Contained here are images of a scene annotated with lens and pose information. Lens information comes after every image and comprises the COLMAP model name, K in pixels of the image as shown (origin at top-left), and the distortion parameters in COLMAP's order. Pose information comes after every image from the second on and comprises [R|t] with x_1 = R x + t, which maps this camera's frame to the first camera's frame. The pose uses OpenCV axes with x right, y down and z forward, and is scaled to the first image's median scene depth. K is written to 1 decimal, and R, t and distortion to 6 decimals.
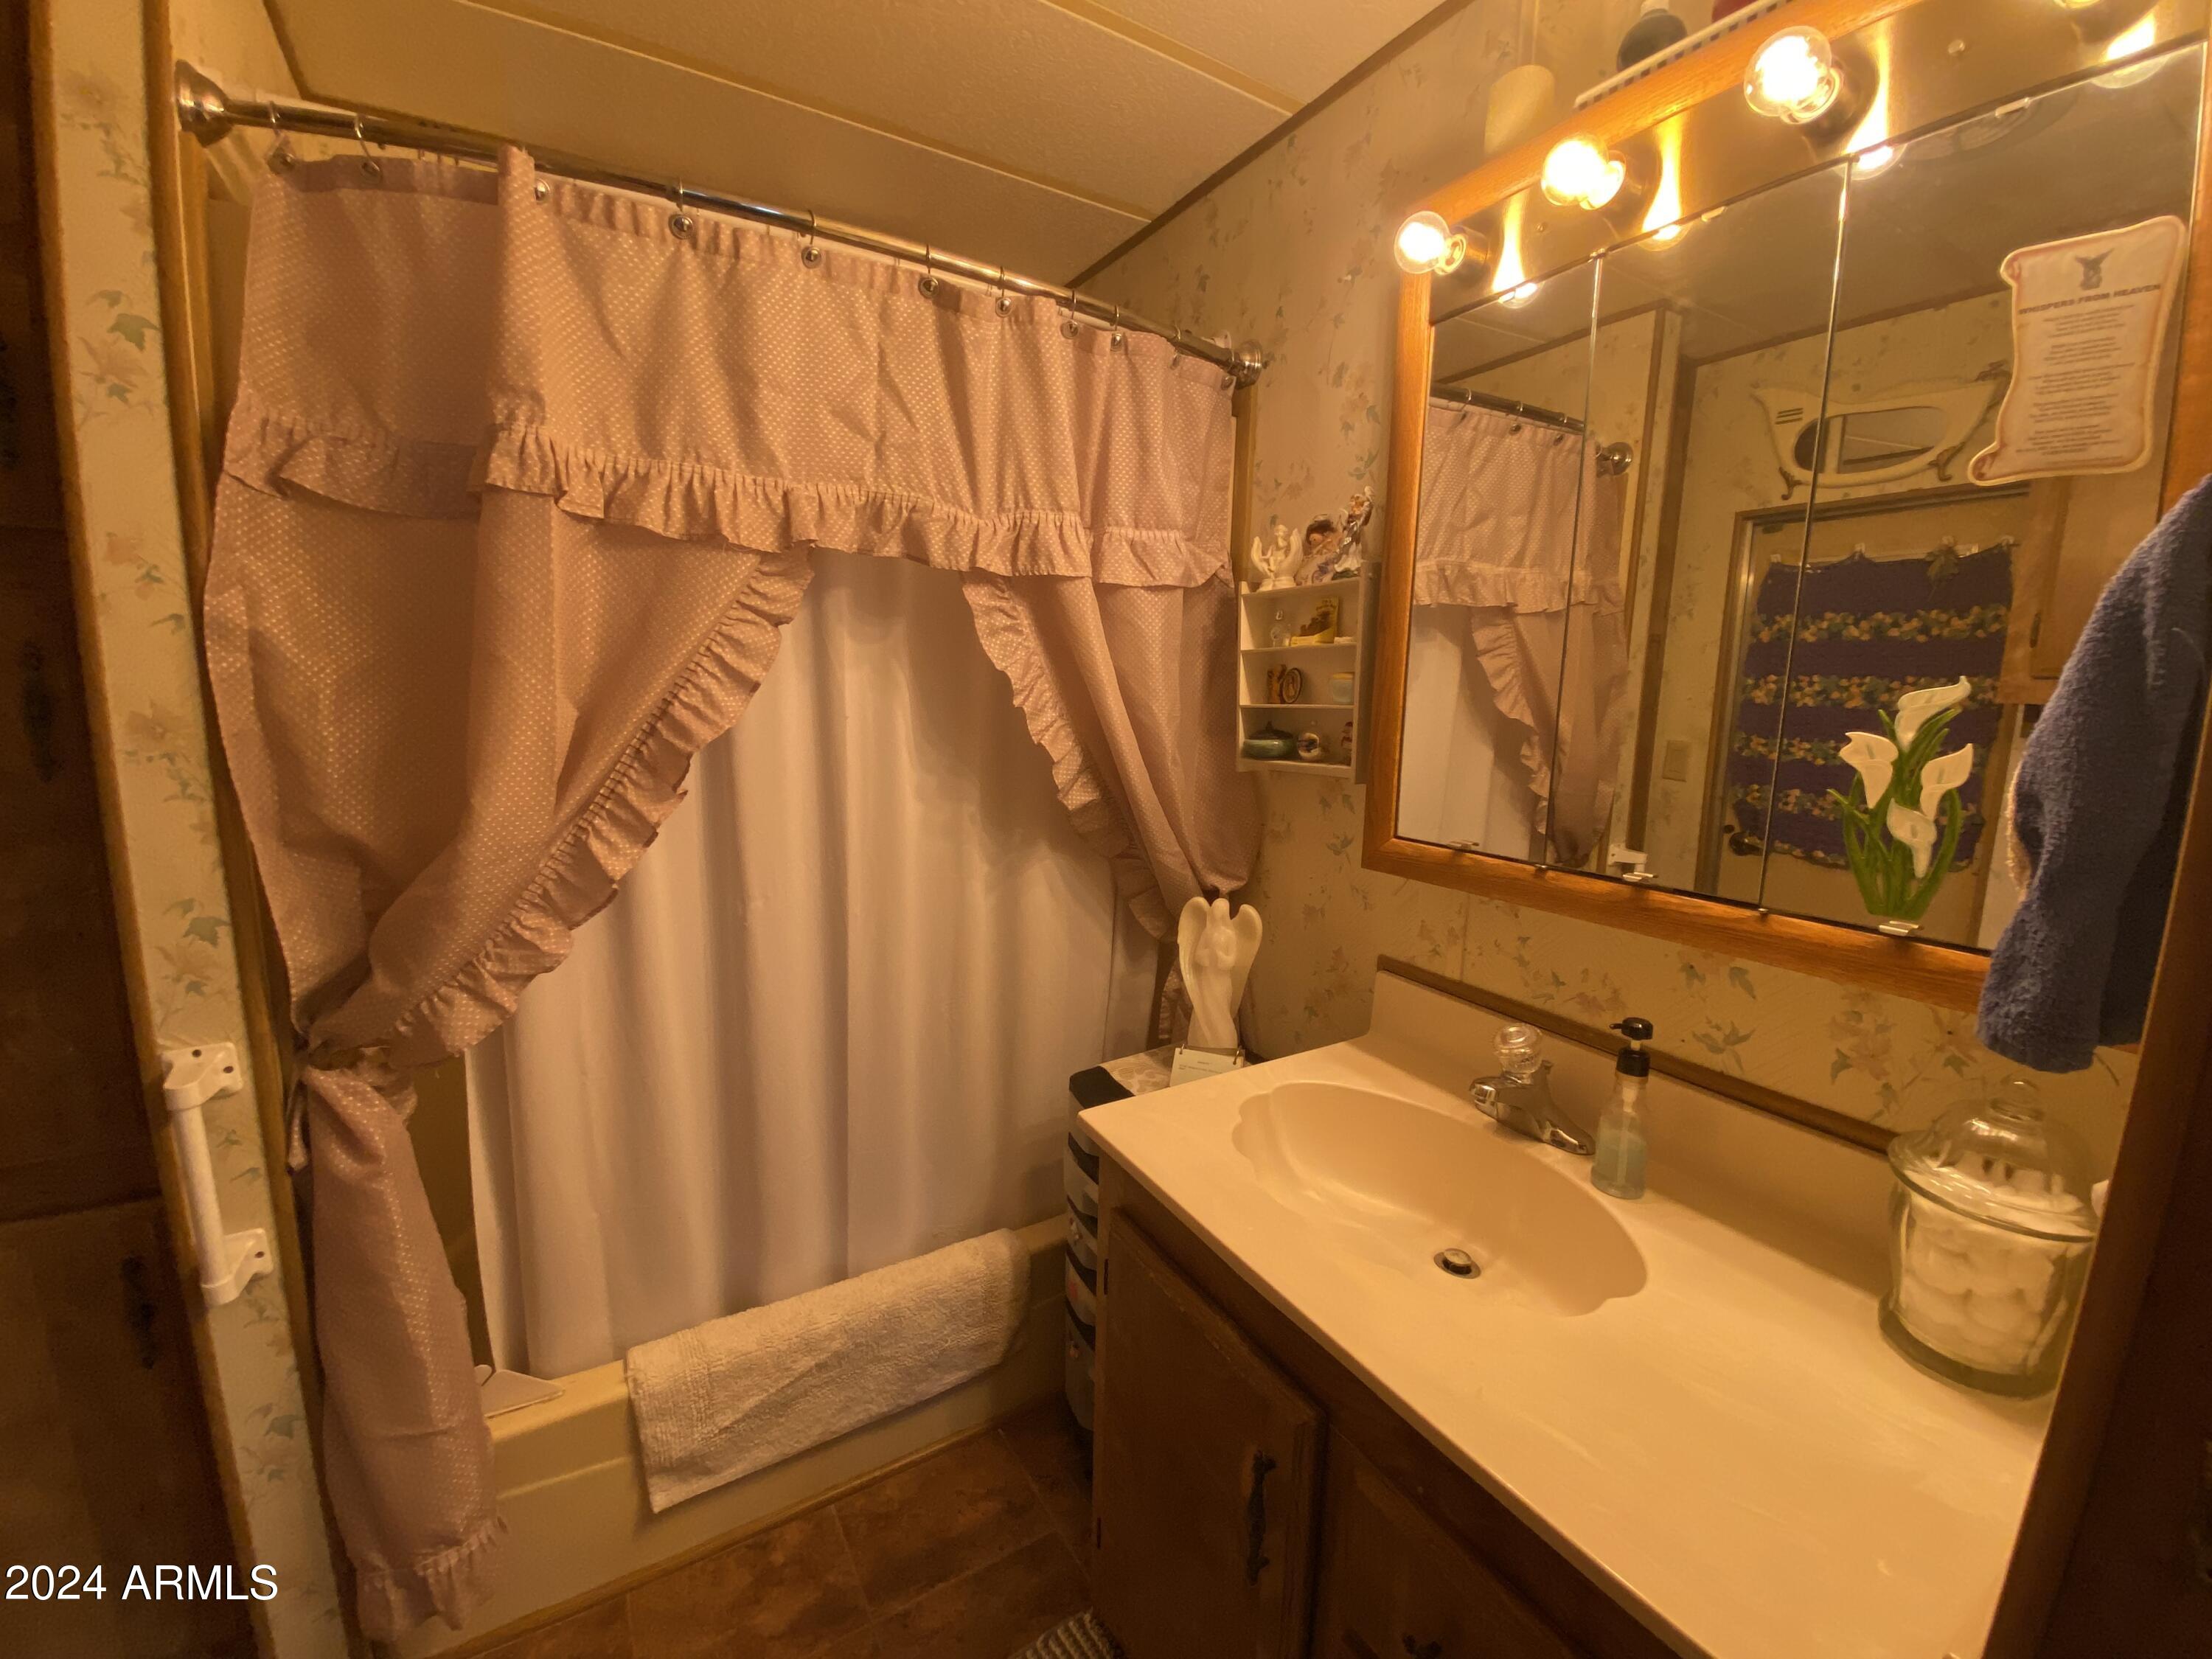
lens RADIAL K [[890.4, 0, 1106.0], [0, 890.4, 829.5], [0, 0, 1]] dist [0.001279, -0.013482]
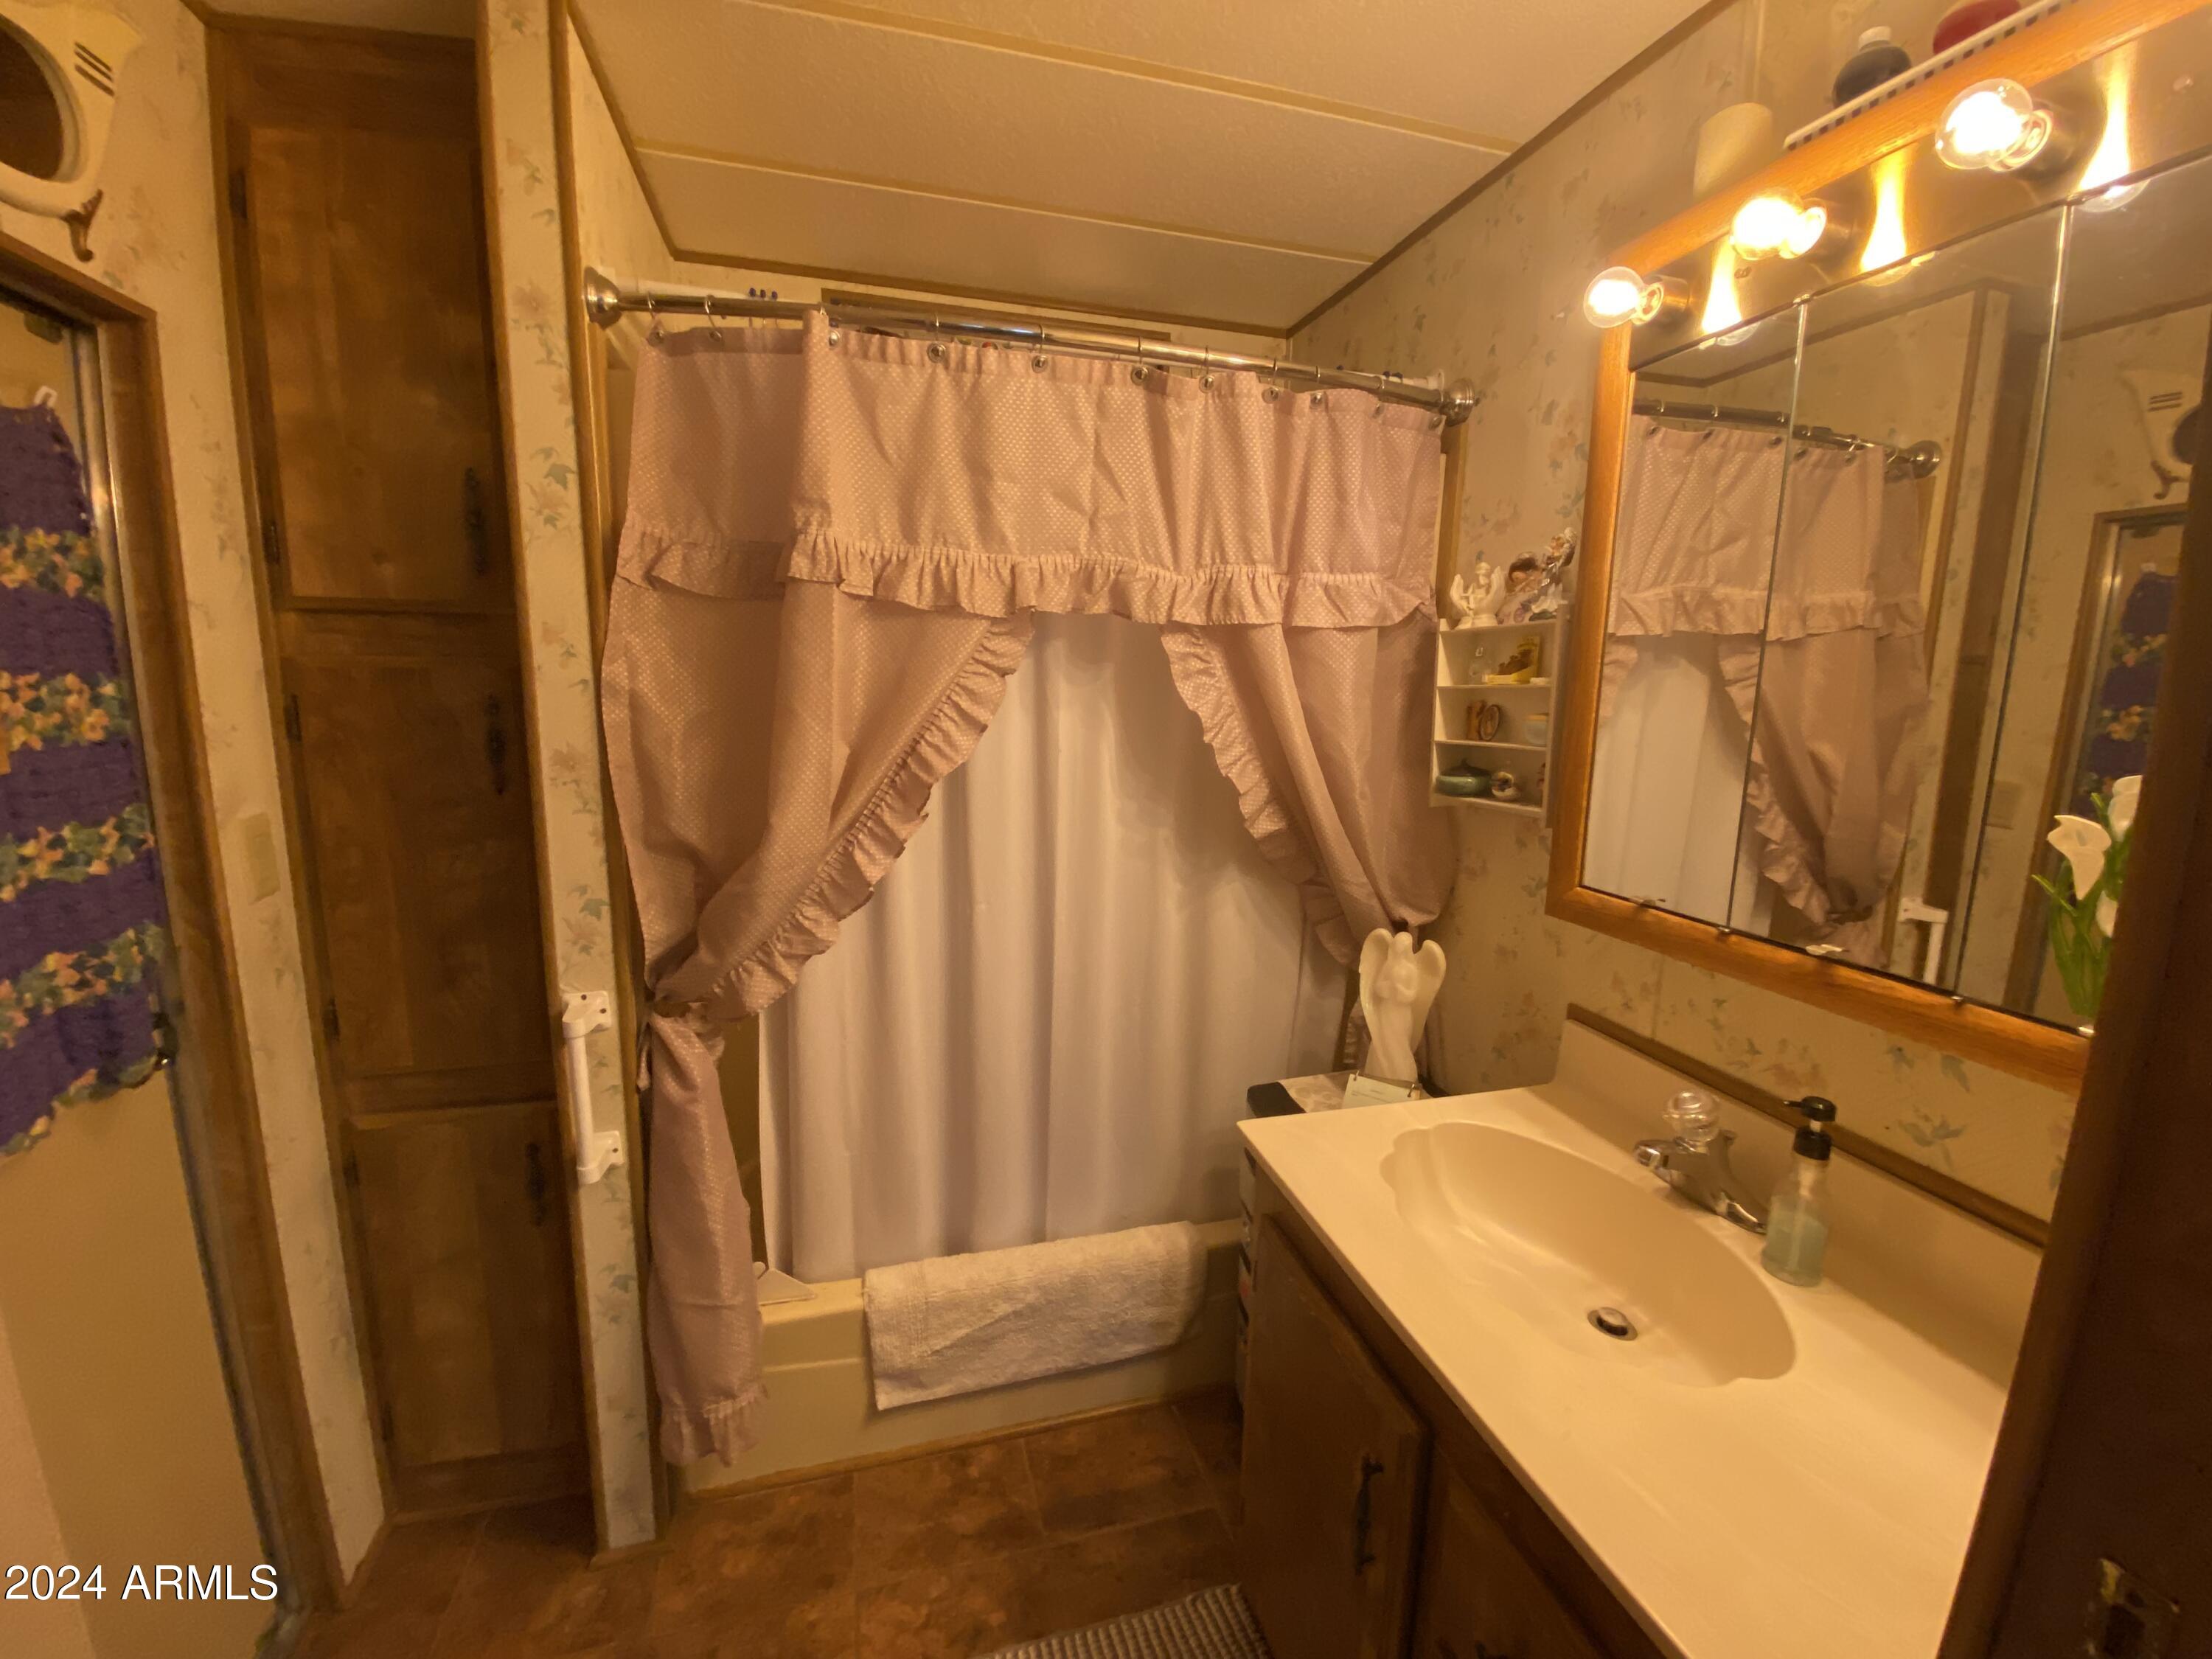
lens RADIAL K [[890.4, 0, 1106.0], [0, 890.4, 829.5], [0, 0, 1]] dist [0.001279, -0.013482]
pose [[0.962254, 0.042069, -0.268883, 0.091910], [-0.042185, 0.999095, 0.005351, -0.041016], [0.268865, 0.006194, 0.963158, -0.101589]]
